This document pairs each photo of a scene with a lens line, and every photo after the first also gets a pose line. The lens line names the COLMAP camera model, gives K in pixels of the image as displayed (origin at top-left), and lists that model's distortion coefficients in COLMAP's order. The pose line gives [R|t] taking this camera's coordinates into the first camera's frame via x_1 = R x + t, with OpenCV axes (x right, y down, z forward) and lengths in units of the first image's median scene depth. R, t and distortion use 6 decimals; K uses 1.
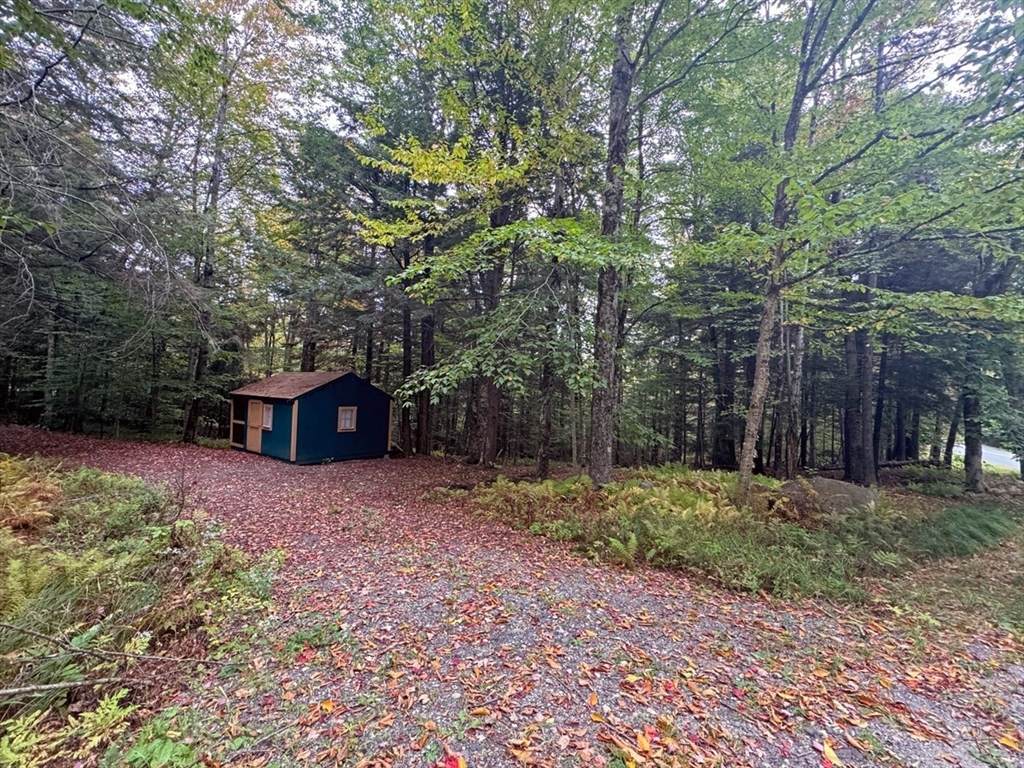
lens RADIAL K [[442.6, 0, 512.0], [0, 442.6, 384.0], [0, 0, 1]] dist [0.000104, -0.000011]
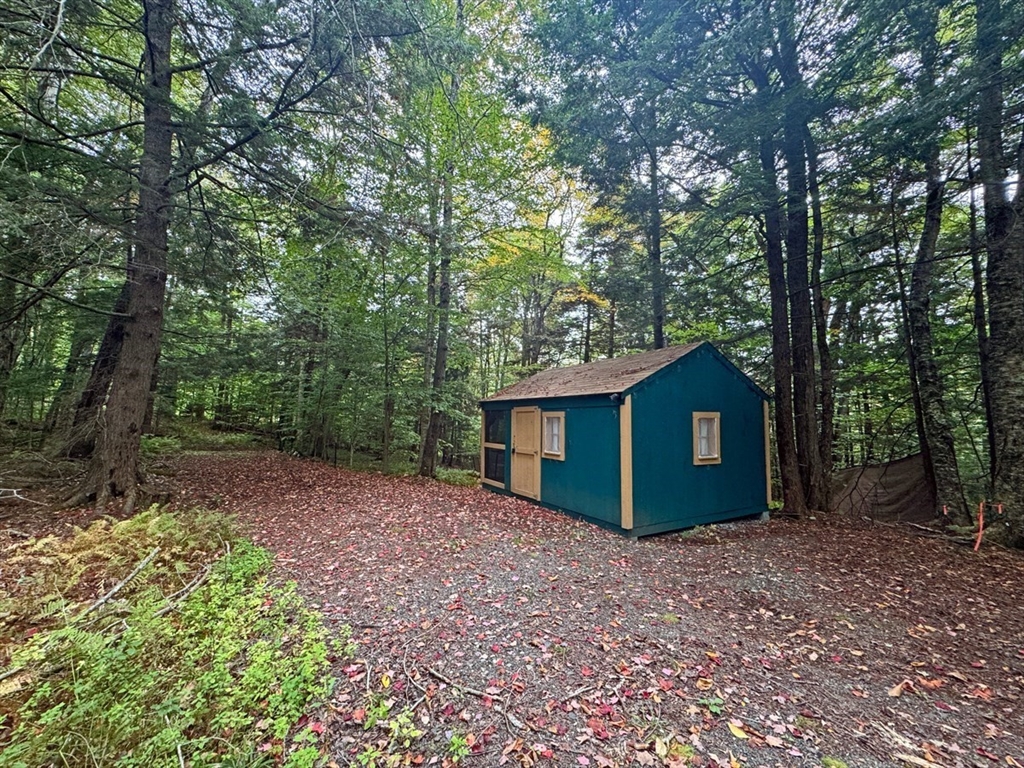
lens RADIAL K [[408.8, 0, 512.0], [0, 408.8, 384.0], [0, 0, 1]] dist [-0.001066, -0.000043]
pose [[0.922338, -0.059437, -0.381785, -0.395588], [0.029340, 0.996018, -0.084181, 0.052128], [0.385268, 0.066442, 0.920410, 0.505205]]
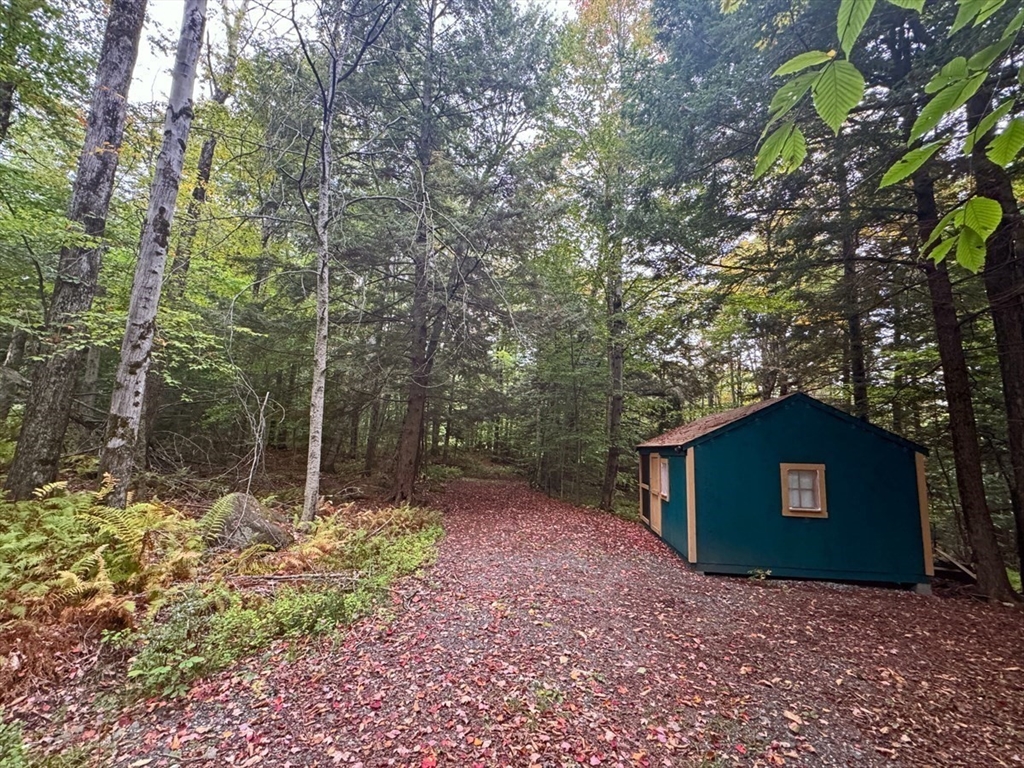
lens RADIAL K [[442.6, 0, 512.0], [0, 442.6, 384.0], [0, 0, 1]] dist [0.000104, -0.000011]
pose [[0.521980, -0.142953, -0.840893, -0.115674], [0.000148, 0.985871, -0.167507, 0.046287], [0.852958, 0.087311, 0.514626, 0.471231]]
